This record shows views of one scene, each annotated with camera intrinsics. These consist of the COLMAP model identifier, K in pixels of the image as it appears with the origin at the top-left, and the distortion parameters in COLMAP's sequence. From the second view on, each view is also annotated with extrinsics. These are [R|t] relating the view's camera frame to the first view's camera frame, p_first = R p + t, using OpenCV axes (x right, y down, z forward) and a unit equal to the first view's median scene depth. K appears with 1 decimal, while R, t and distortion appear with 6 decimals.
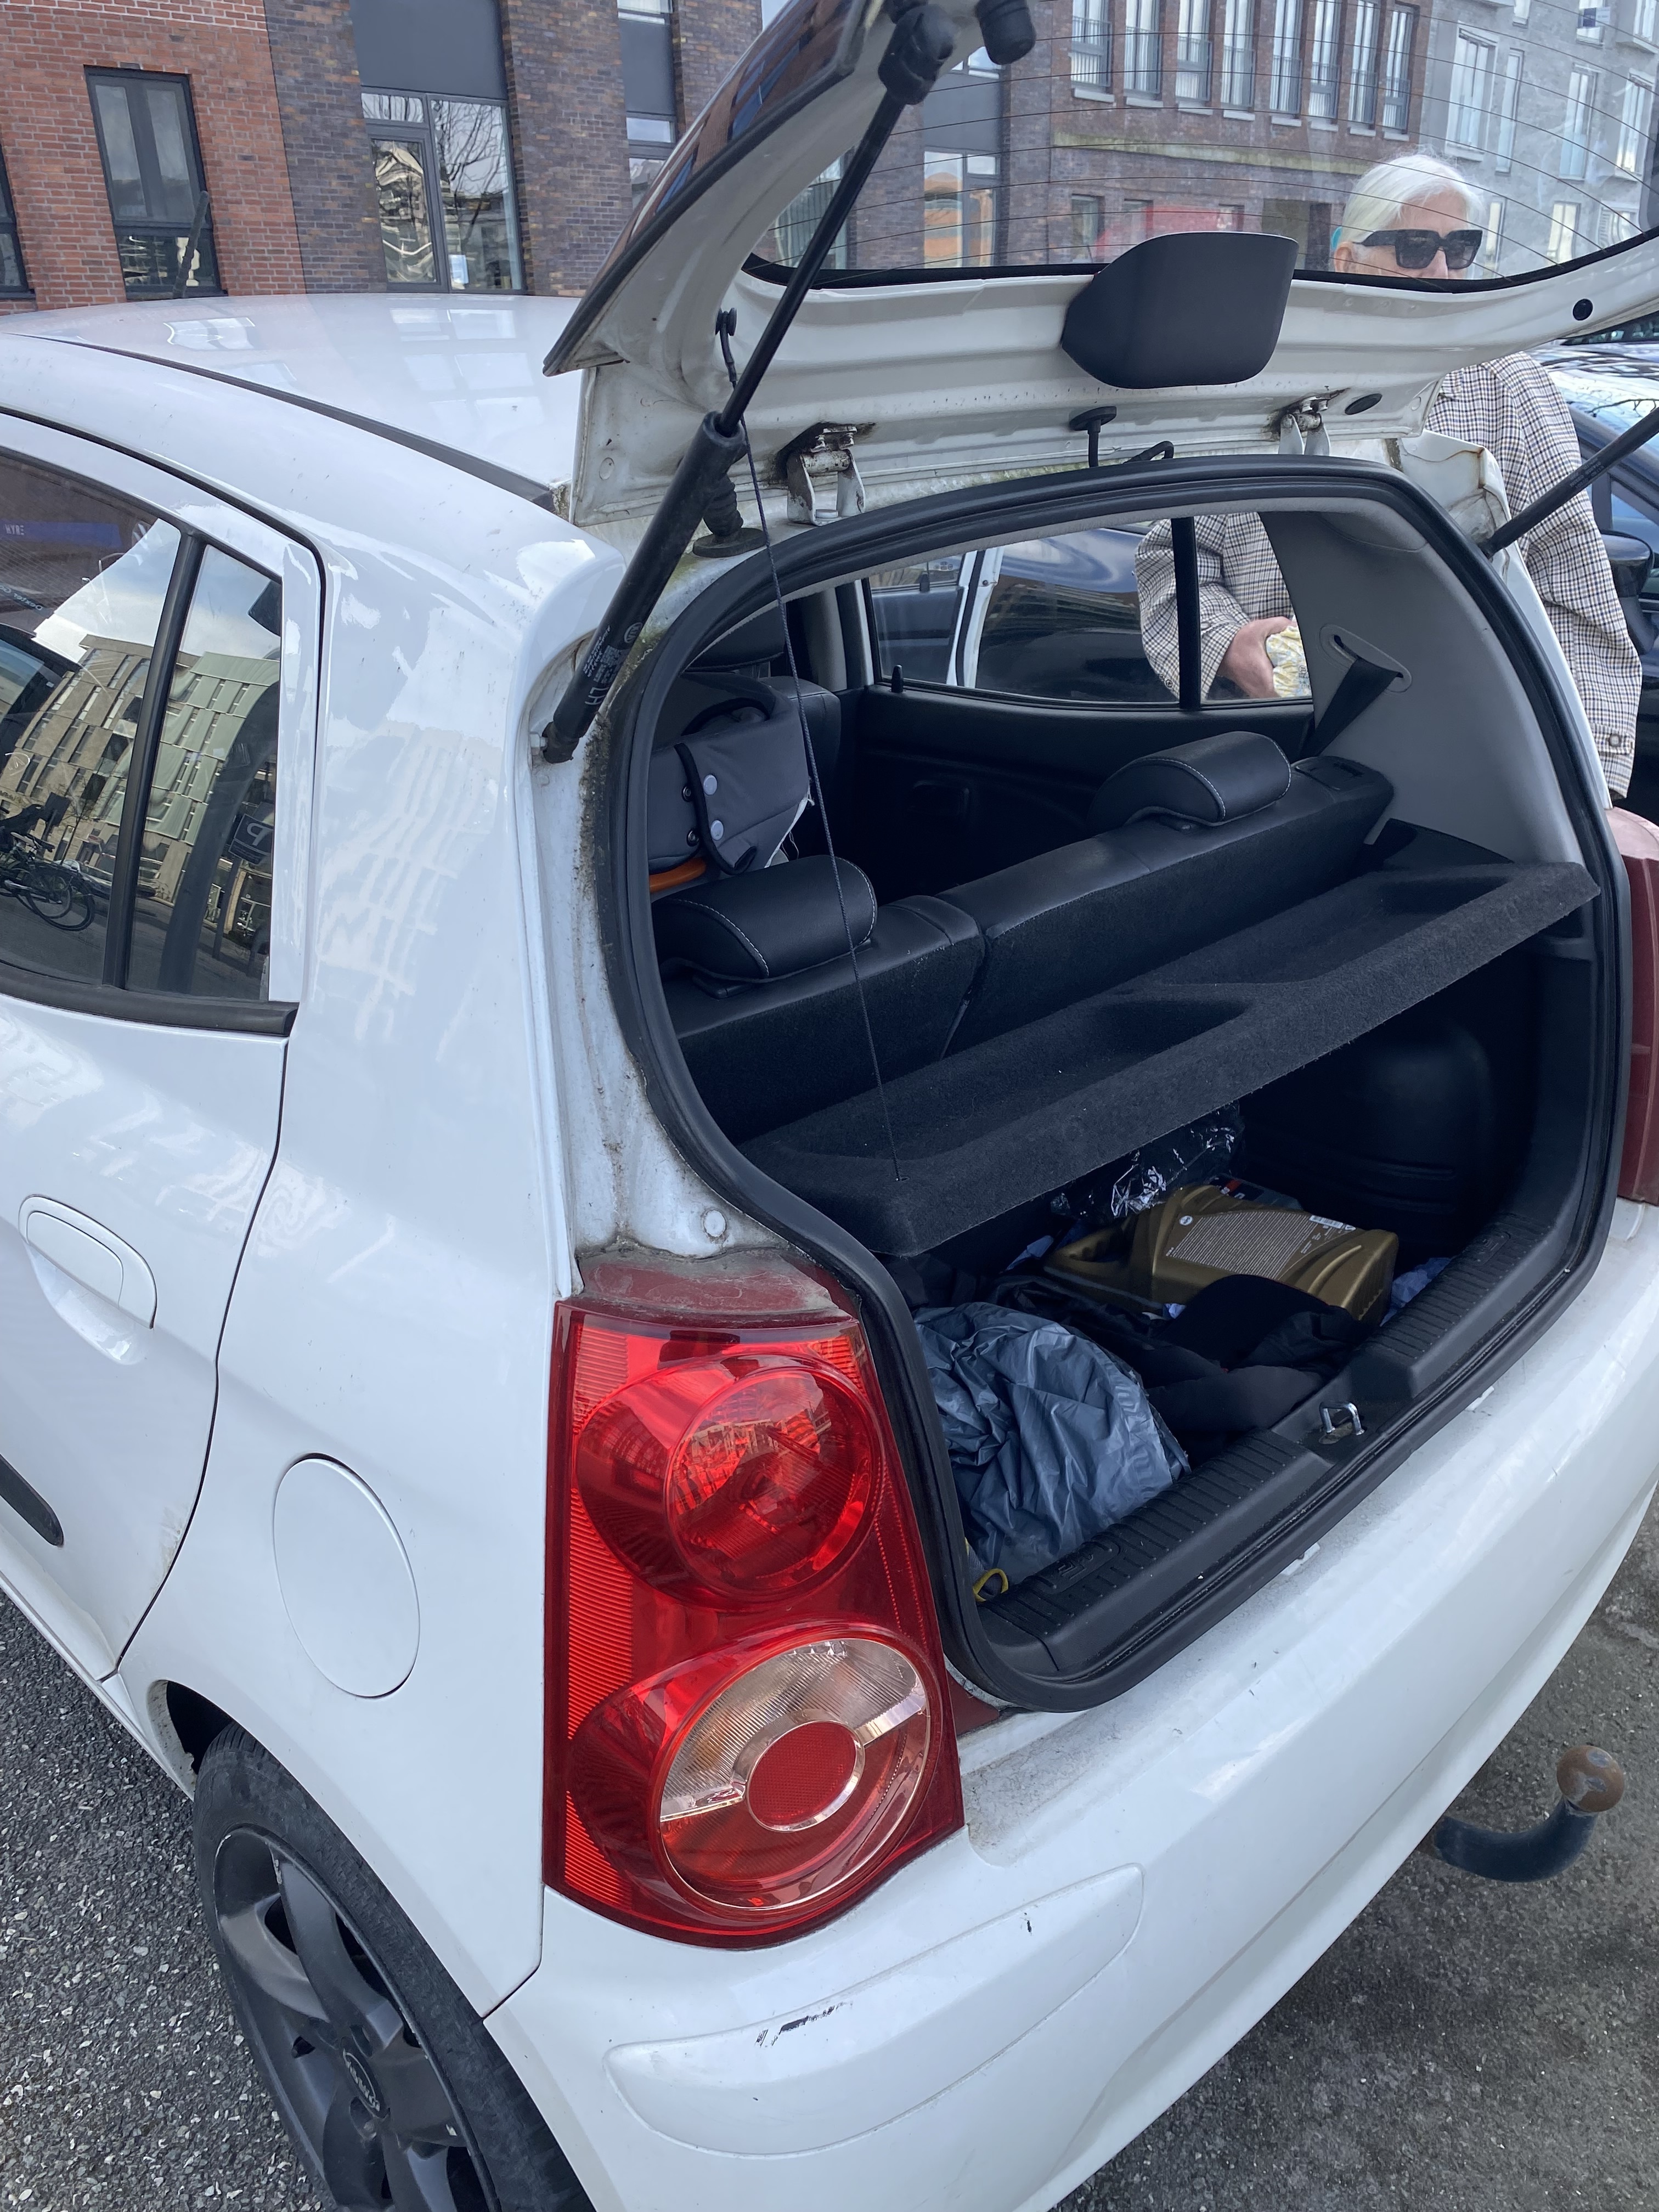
lens RADIAL K [[1619.8, 0, 885.8], [0, 1619.8, 1074.8], [0, 0, 1]] dist [0.009554, -0.015467]
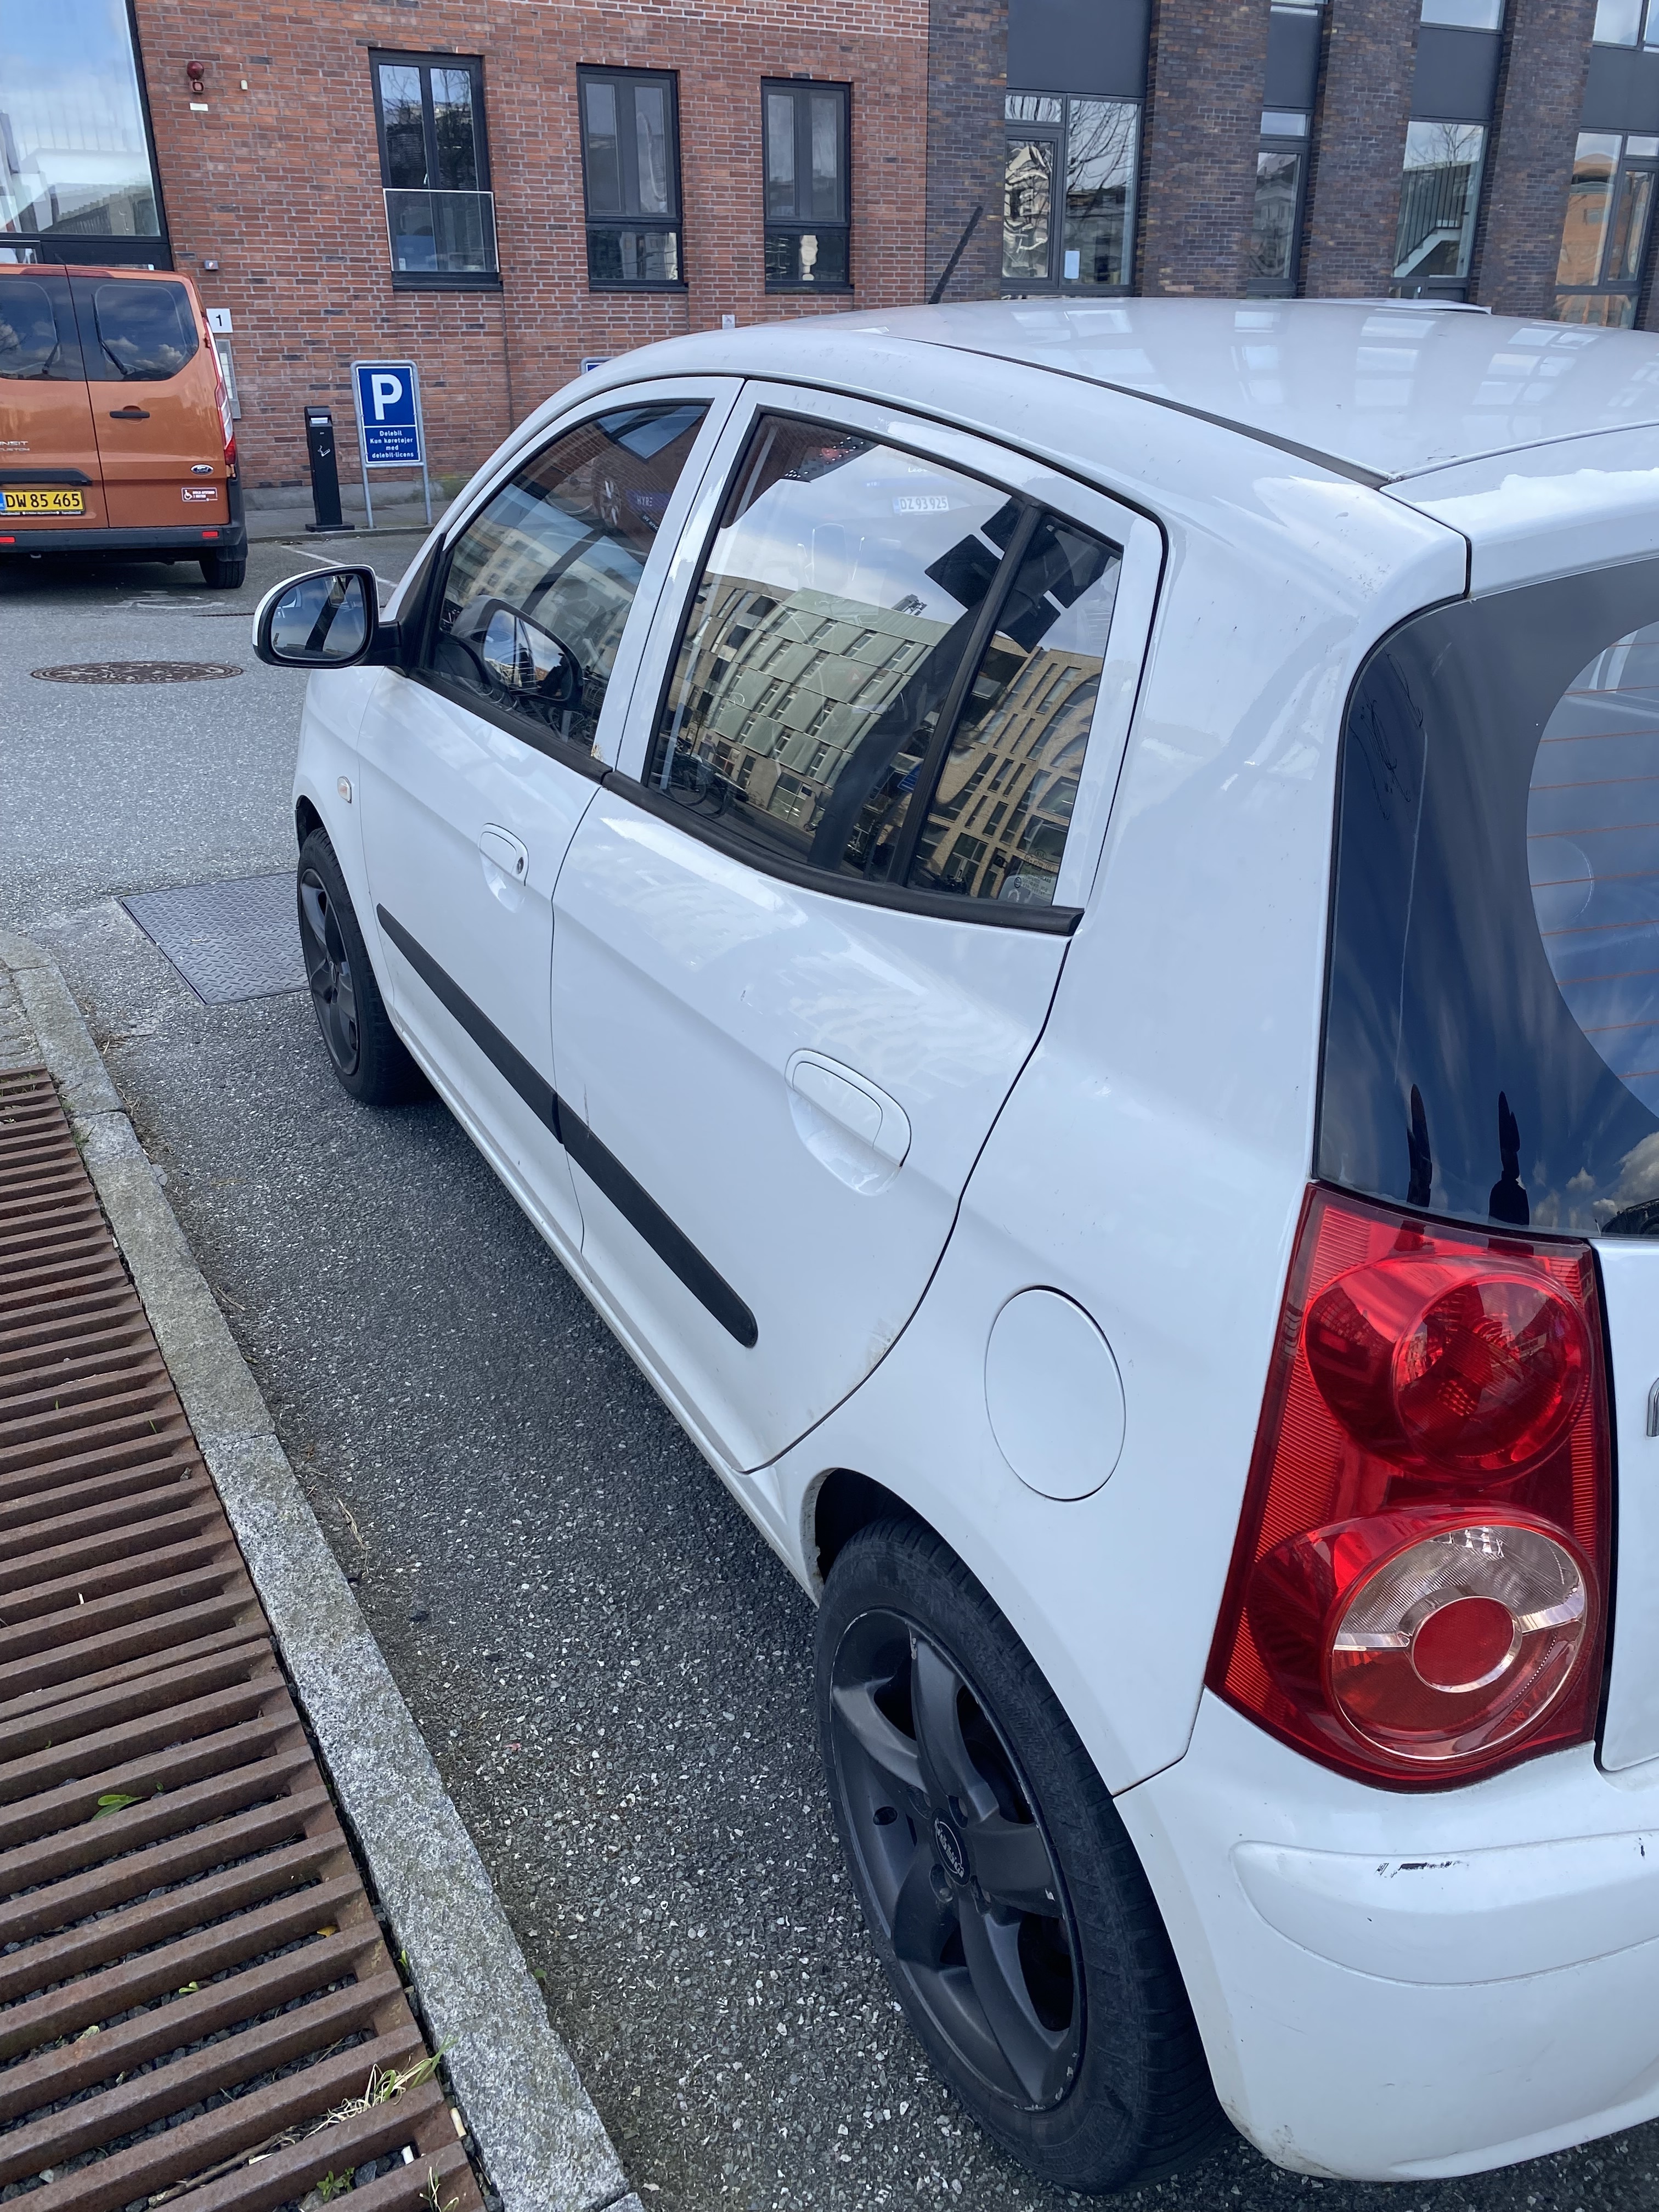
lens RADIAL K [[1619.8, 0, 885.8], [0, 1619.8, 1074.8], [0, 0, 1]] dist [0.009554, -0.015467]
pose [[0.944738, 0.145609, -0.293715, -0.089592], [-0.145053, 0.989138, 0.023800, 0.046867], [0.293990, 0.020120, 0.955597, -0.102894]]
